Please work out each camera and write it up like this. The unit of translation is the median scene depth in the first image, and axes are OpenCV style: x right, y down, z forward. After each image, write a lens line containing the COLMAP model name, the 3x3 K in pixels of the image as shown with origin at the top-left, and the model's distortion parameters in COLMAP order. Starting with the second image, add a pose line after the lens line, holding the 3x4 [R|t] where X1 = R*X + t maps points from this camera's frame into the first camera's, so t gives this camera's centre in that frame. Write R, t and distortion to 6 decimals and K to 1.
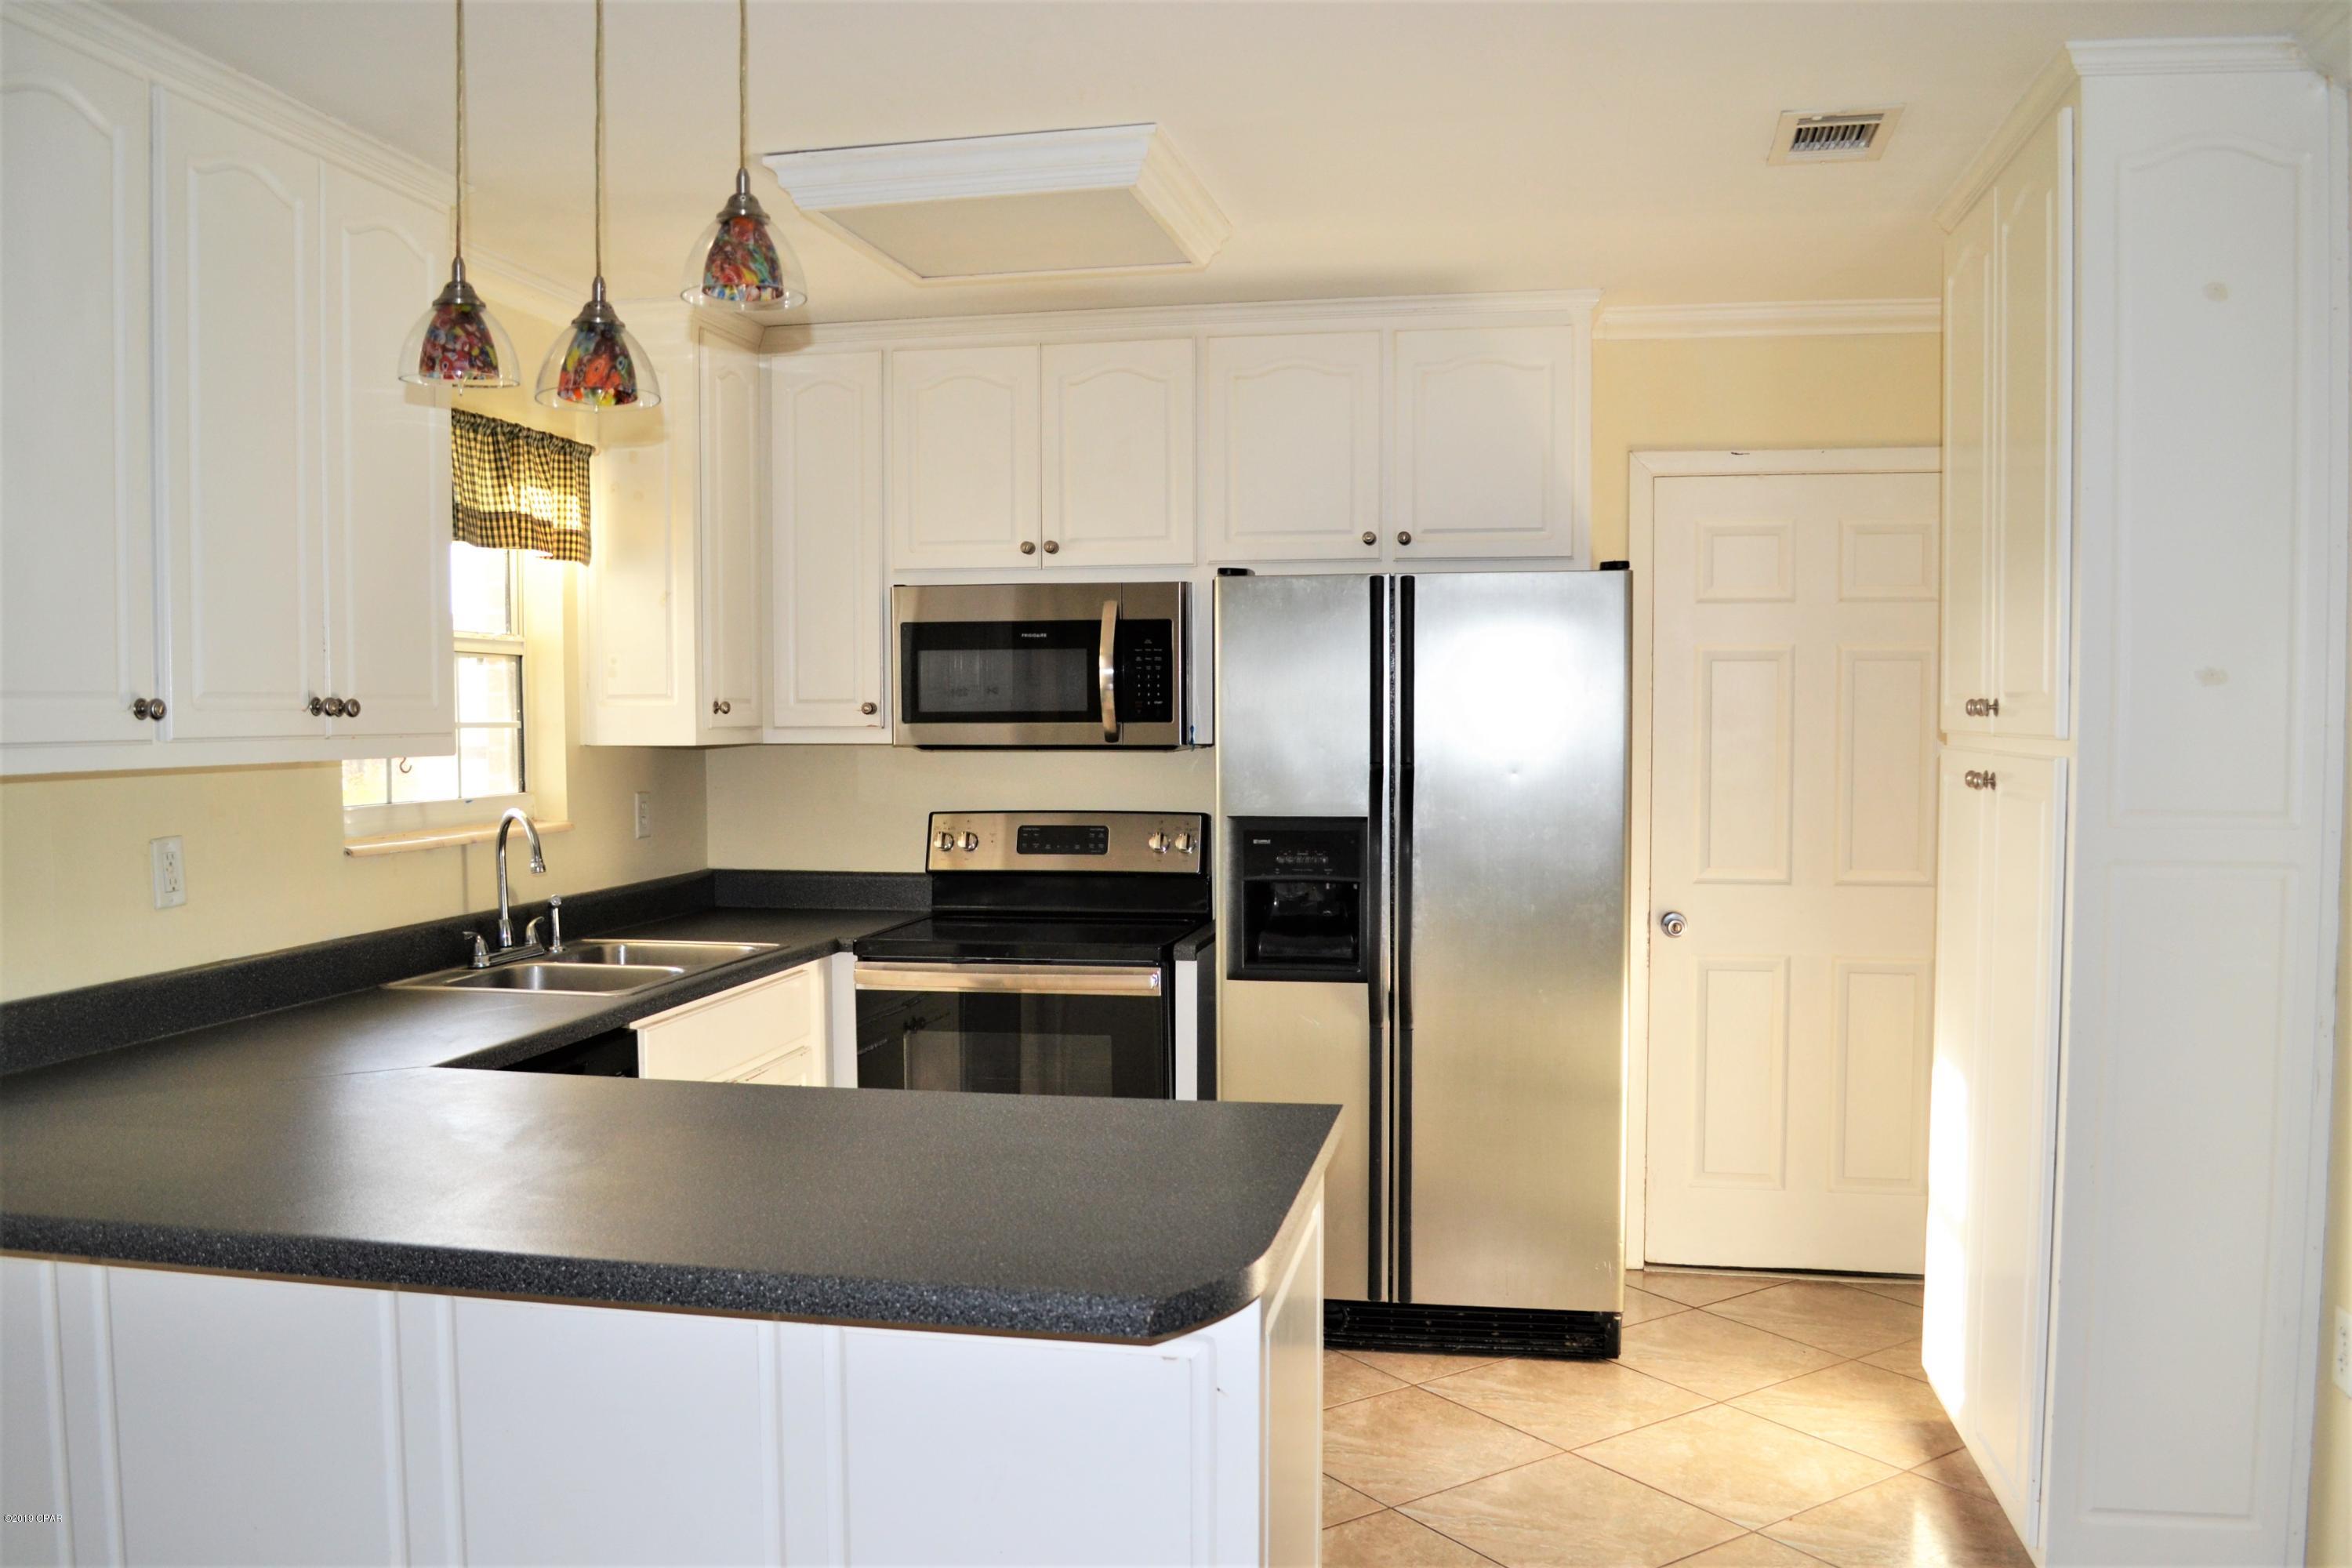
lens RADIAL K [[1888.7, 0, 1177.0], [0, 1888.7, 812.4], [0, 0, 1]] dist [-0.072570, 0.002250]
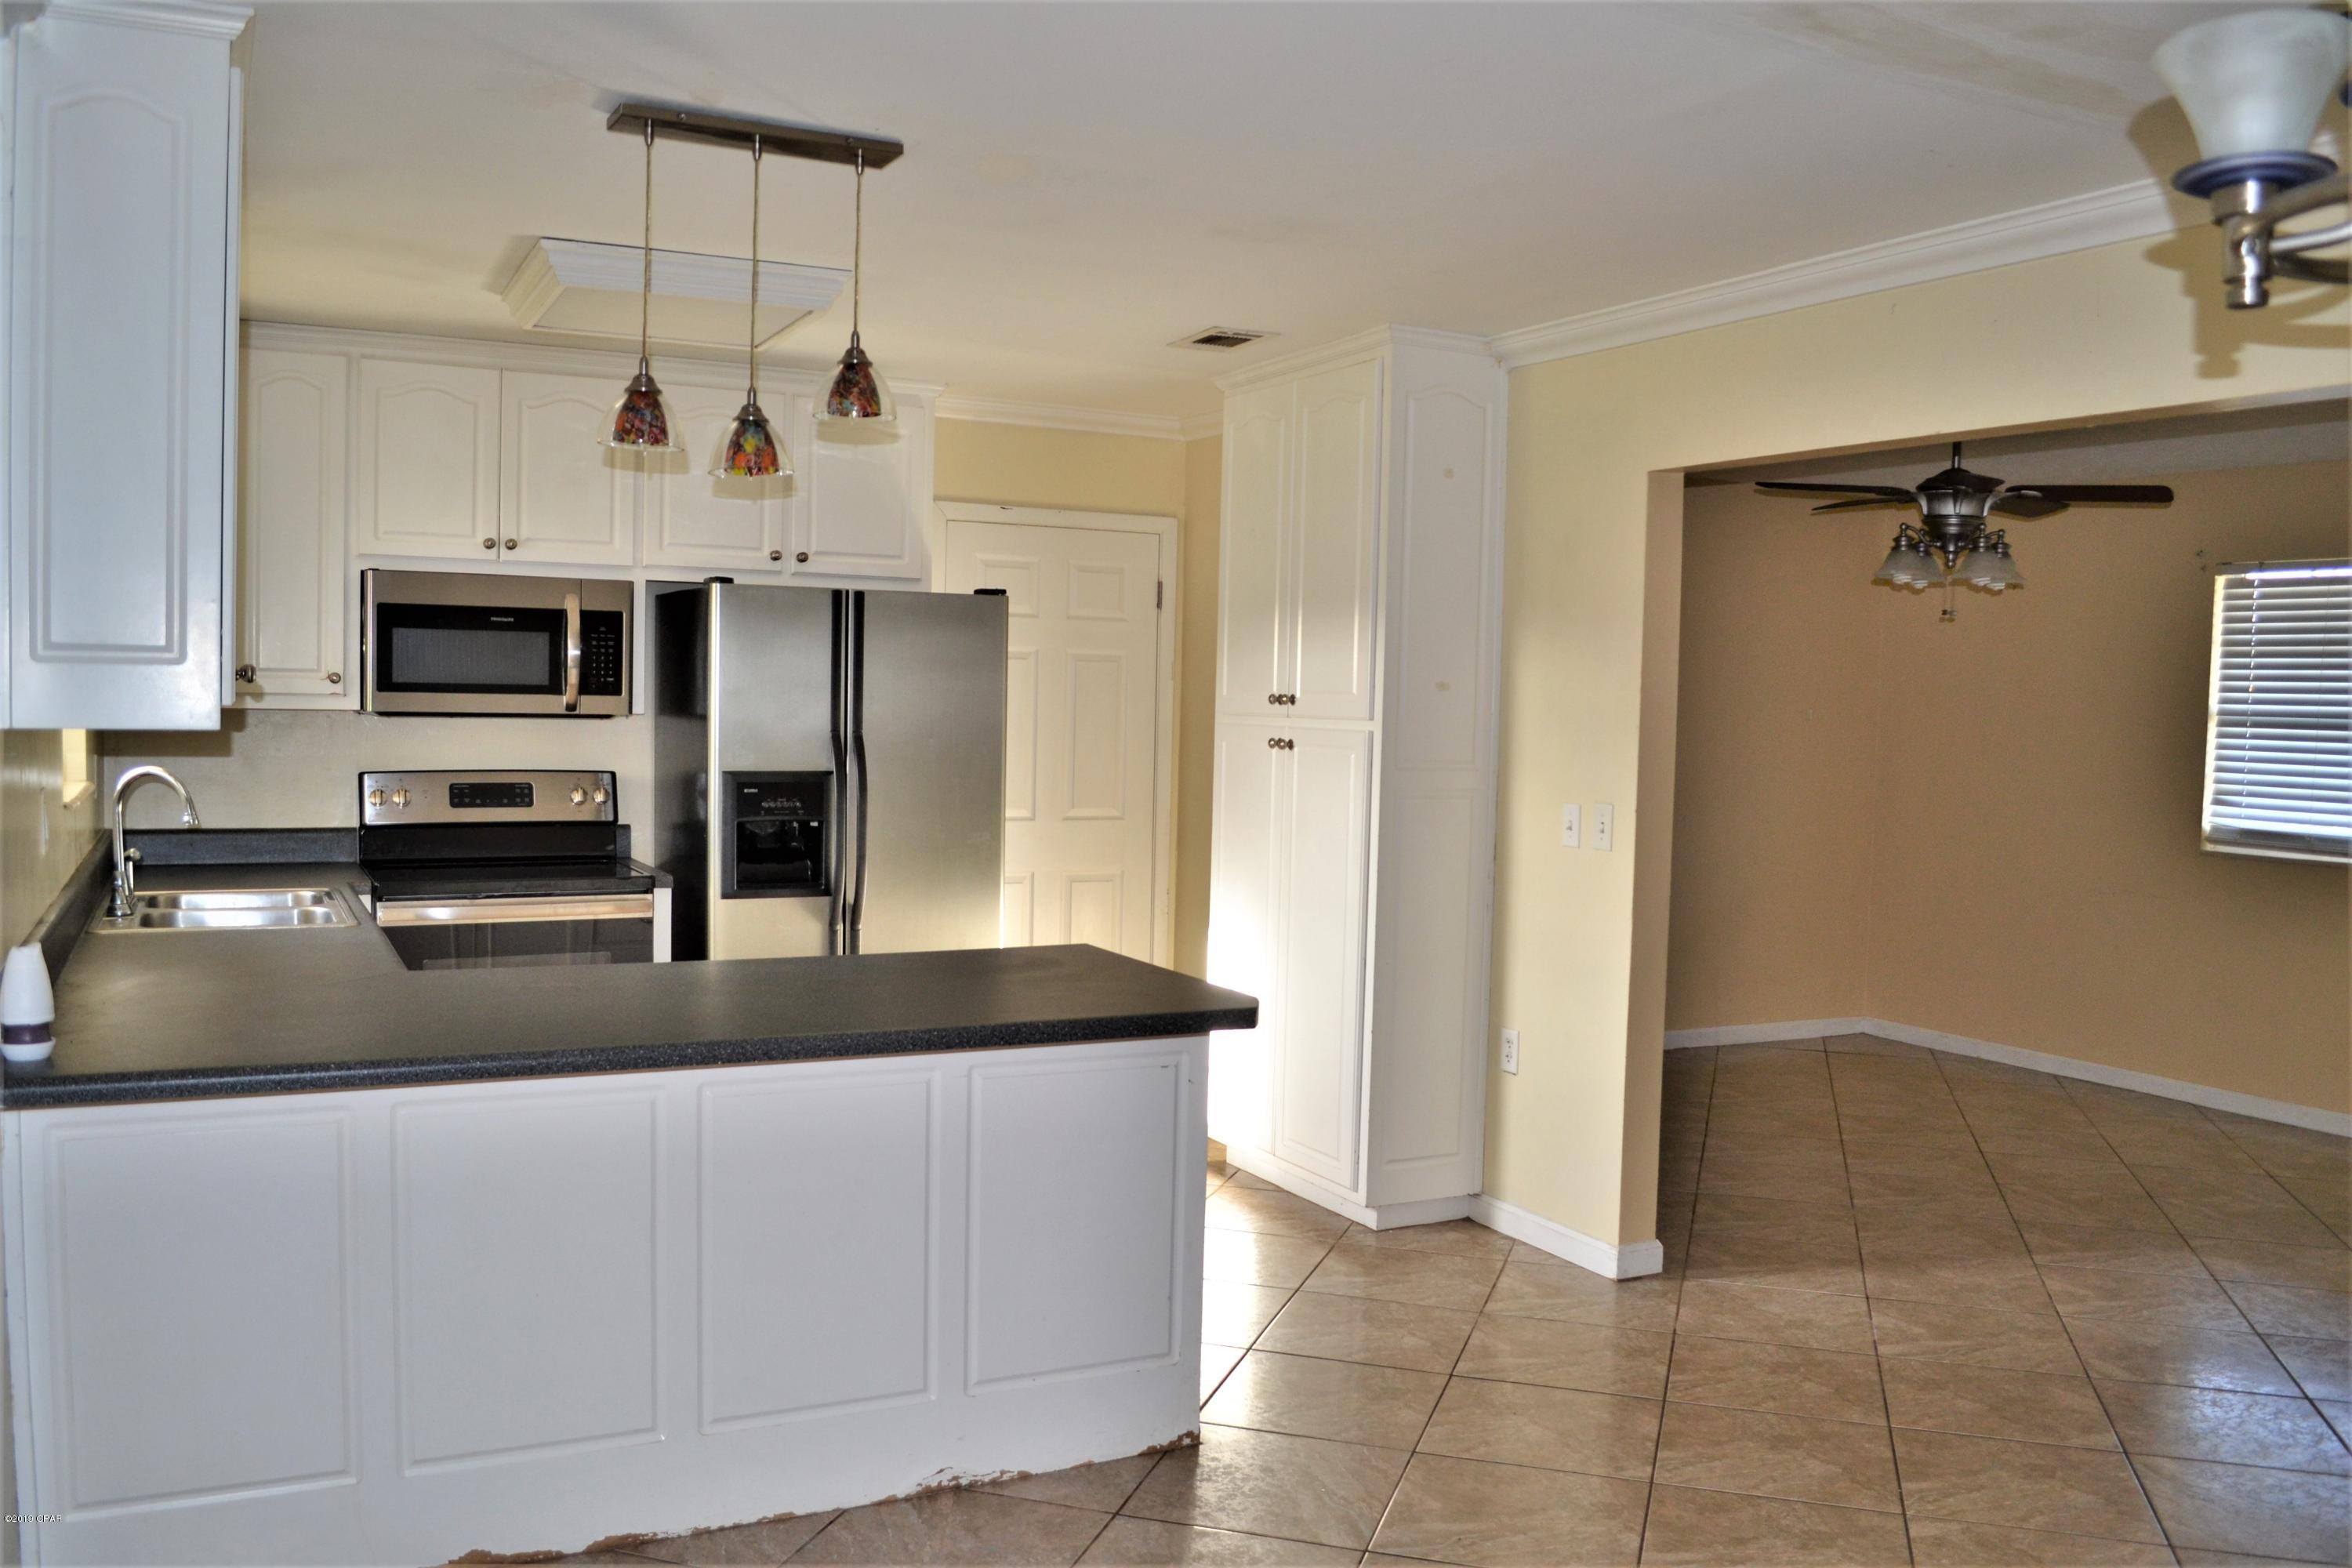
lens RADIAL K [[1888.7, 0, 1177.0], [0, 1888.7, 812.4], [0, 0, 1]] dist [-0.072570, 0.002250]
pose [[0.783863, -0.017594, 0.620685, -0.502771], [0.008531, 0.999809, 0.017566, 0.009727], [-0.620875, -0.008475, 0.783864, -0.181577]]
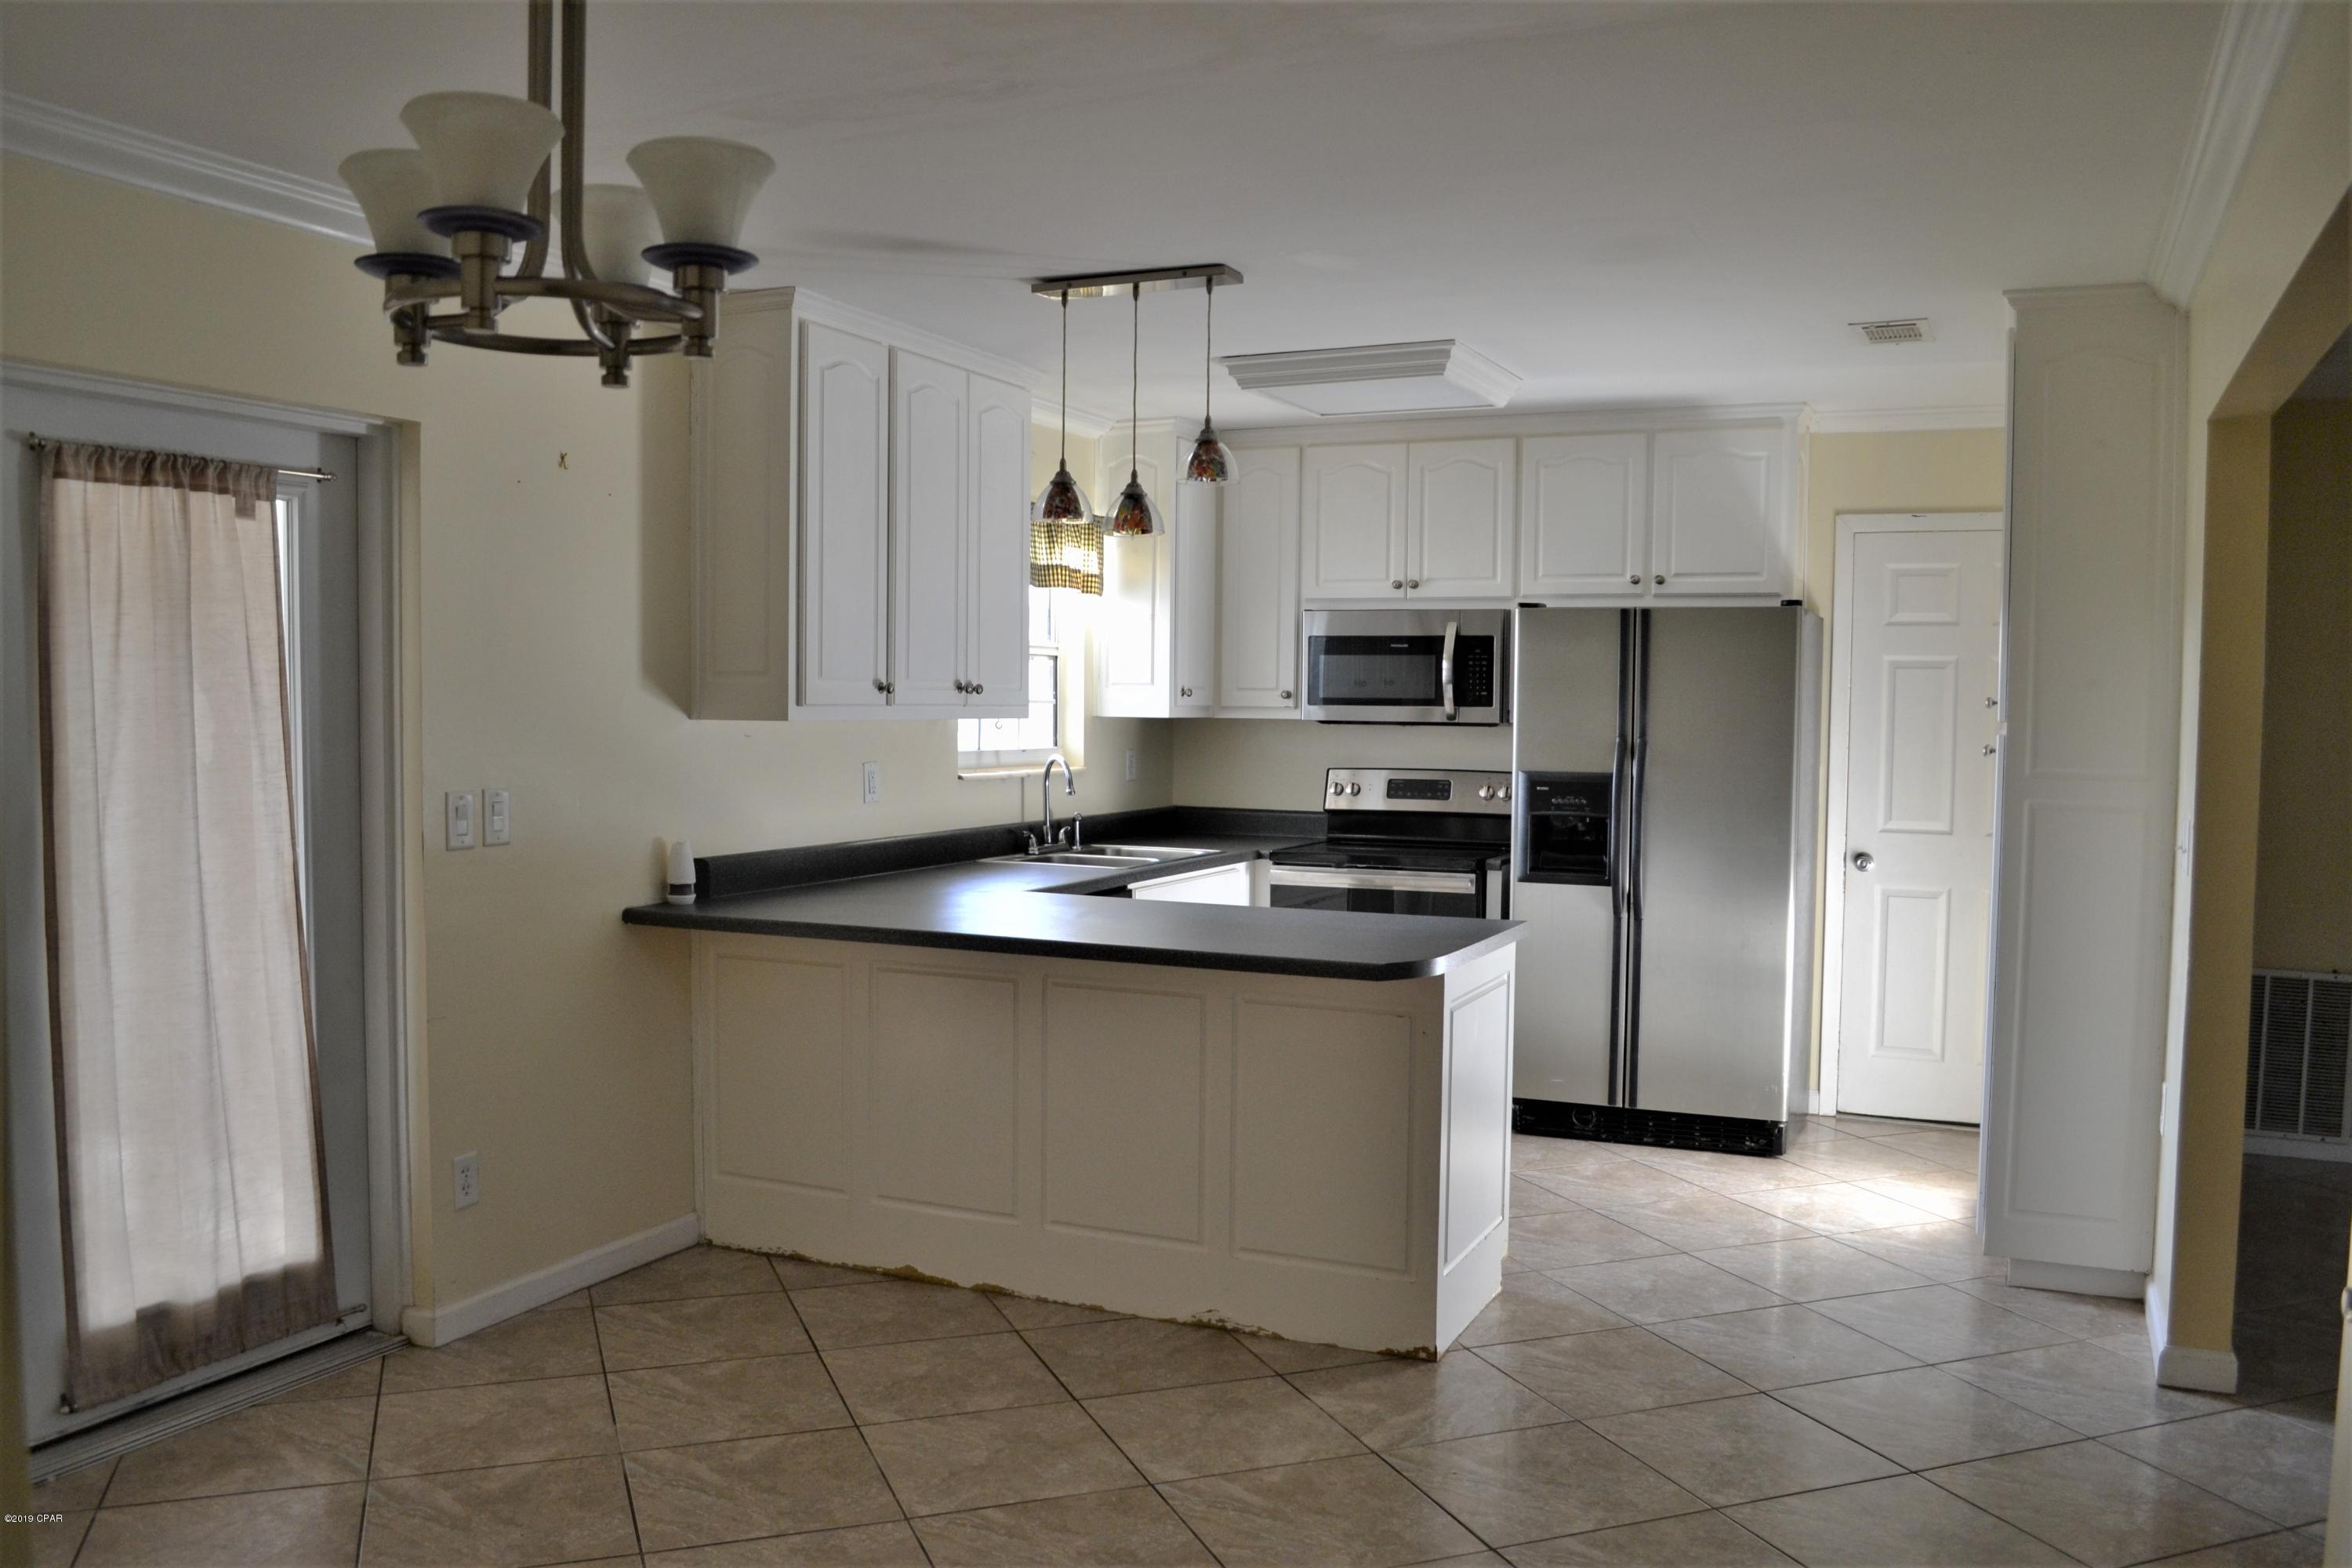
lens RADIAL K [[1888.7, 0, 1177.0], [0, 1888.7, 812.4], [0, 0, 1]] dist [-0.072570, 0.002250]
pose [[0.972058, 0.027191, -0.233159, 0.105939], [-0.025926, 0.999628, 0.008489, 0.027770], [0.233303, -0.002207, 0.972402, -0.475289]]
